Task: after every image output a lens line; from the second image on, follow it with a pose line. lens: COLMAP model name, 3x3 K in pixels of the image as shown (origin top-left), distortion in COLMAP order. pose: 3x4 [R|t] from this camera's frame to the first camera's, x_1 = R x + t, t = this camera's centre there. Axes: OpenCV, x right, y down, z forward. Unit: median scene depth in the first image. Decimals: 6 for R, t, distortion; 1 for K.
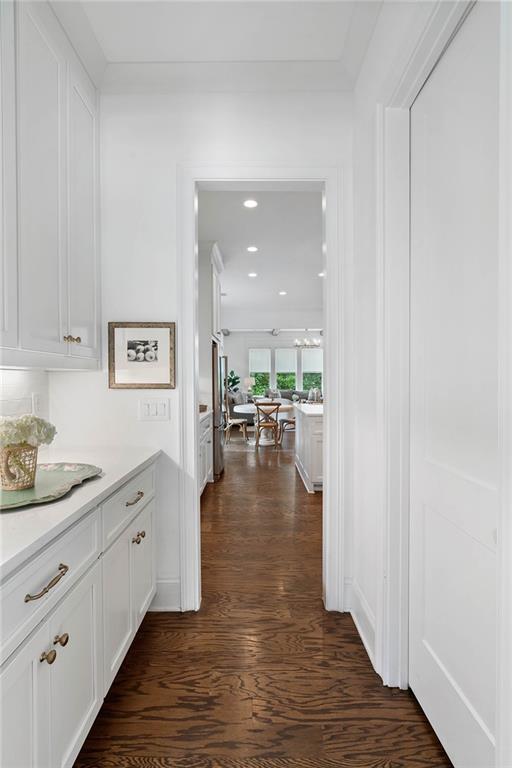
lens RADIAL K [[369.3, 0, 256.0], [0, 369.3, 384.0], [0, 0, 1]] dist [0.002102, 0.000018]
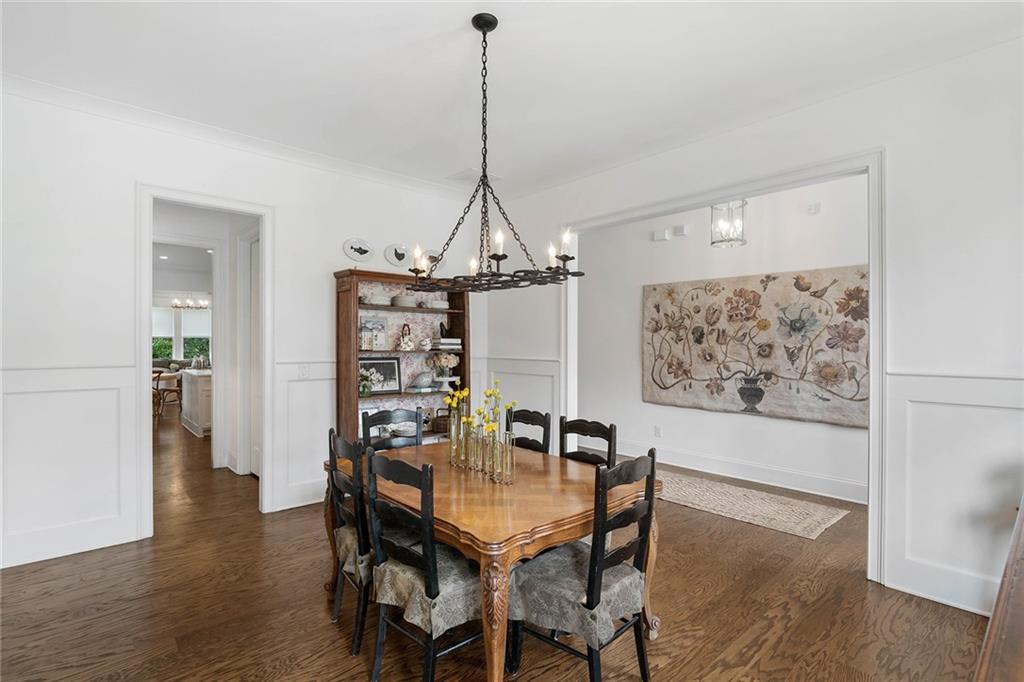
lens RADIAL K [[492.4, 0, 512.0], [0, 492.4, 341.0], [0, 0, 1]] dist [0.002102, 0.000018]
pose [[0.746579, 0.002610, 0.665291, -0.075201], [0.010652, 0.999817, -0.015875, 0.004077], [-0.665211, 0.018939, 0.746415, -0.410032]]
